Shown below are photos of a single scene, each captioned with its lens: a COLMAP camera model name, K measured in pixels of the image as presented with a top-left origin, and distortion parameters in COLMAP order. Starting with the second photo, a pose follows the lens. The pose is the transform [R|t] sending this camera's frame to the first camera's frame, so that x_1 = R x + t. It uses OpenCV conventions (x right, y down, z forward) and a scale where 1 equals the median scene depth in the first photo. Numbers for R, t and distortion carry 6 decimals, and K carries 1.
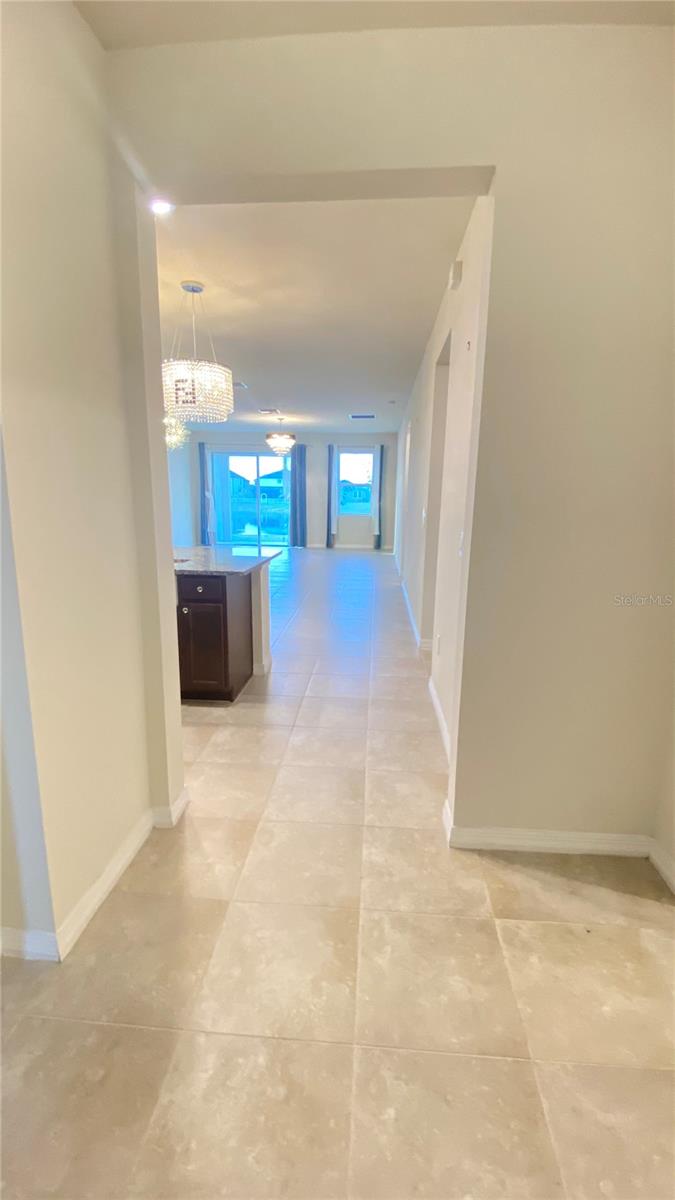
lens RADIAL K [[524.8, 0, 337.5], [0, 524.8, 600.0], [0, 0, 1]] dist [0.001735, -0.016512]
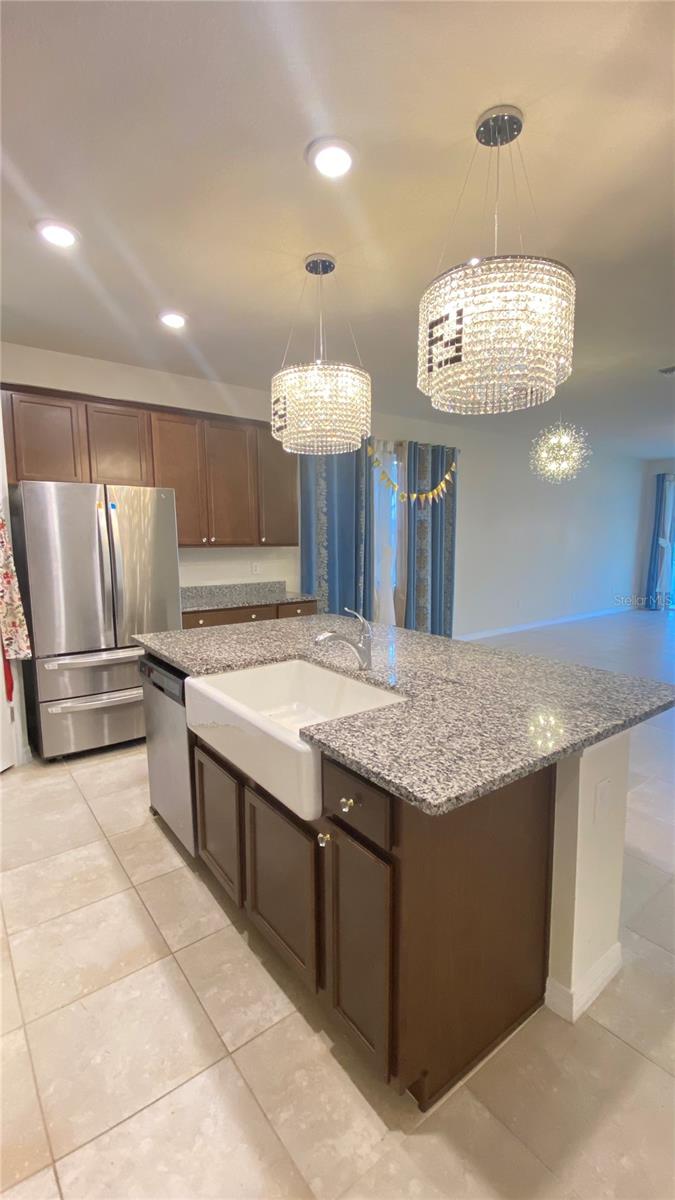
lens RADIAL K [[524.8, 0, 337.5], [0, 524.8, 600.0], [0, 0, 1]] dist [0.001735, -0.016512]
pose [[0.662447, 0.060420, -0.746668, 0.018261], [-0.126640, 0.991428, -0.032131, -0.215003], [0.738326, 0.115843, 0.664421, 0.986354]]
